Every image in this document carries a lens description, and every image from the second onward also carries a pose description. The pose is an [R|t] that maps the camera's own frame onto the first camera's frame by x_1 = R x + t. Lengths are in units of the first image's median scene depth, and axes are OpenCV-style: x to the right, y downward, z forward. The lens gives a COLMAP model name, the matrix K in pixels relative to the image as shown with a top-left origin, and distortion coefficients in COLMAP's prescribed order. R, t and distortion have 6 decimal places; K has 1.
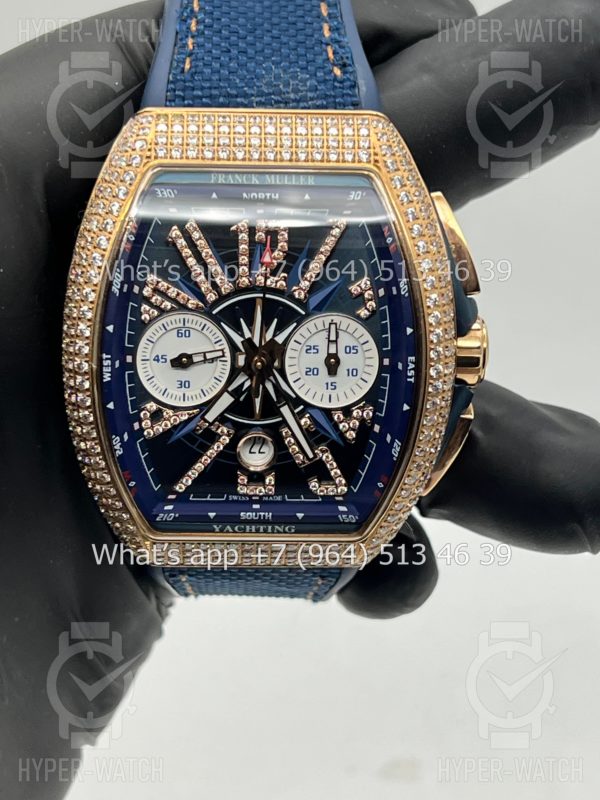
lens RADIAL K [[1915.7, 0, 300.3], [0, 1915.7, 400.6], [0, 0, 1]] dist [0.164520, 0.000000]
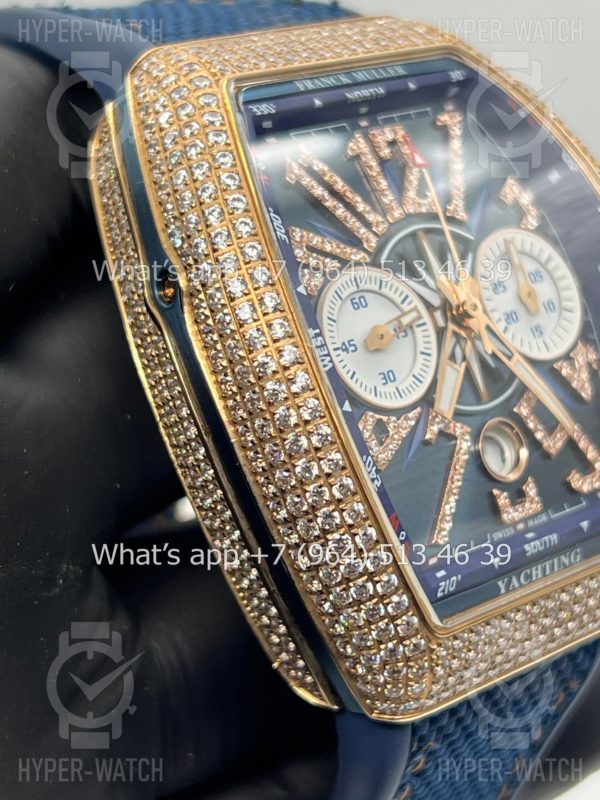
lens RADIAL K [[1915.7, 0, 299.3], [0, 1915.7, 414.0], [0, 0, 1]] dist [0.164520, 0.000000]
pose [[0.750393, -0.258333, 0.608420, -0.485964], [0.501194, 0.822488, -0.268920, 0.162960], [-0.430947, 0.506732, 0.746664, 0.535031]]
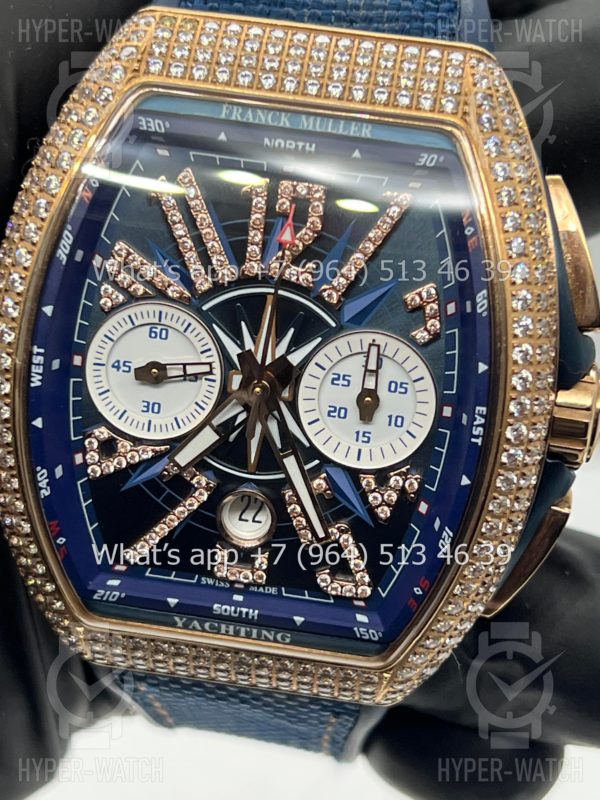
lens RADIAL K [[1915.7, 0, 303.1], [0, 1915.7, 416.5], [0, 0, 1]] dist [0.164520, 0.000000]
pose [[0.985443, 0.125174, -0.115041, 0.073312], [-0.130400, 0.990692, -0.039053, 0.014788], [0.109082, 0.053486, 0.992593, 0.321513]]
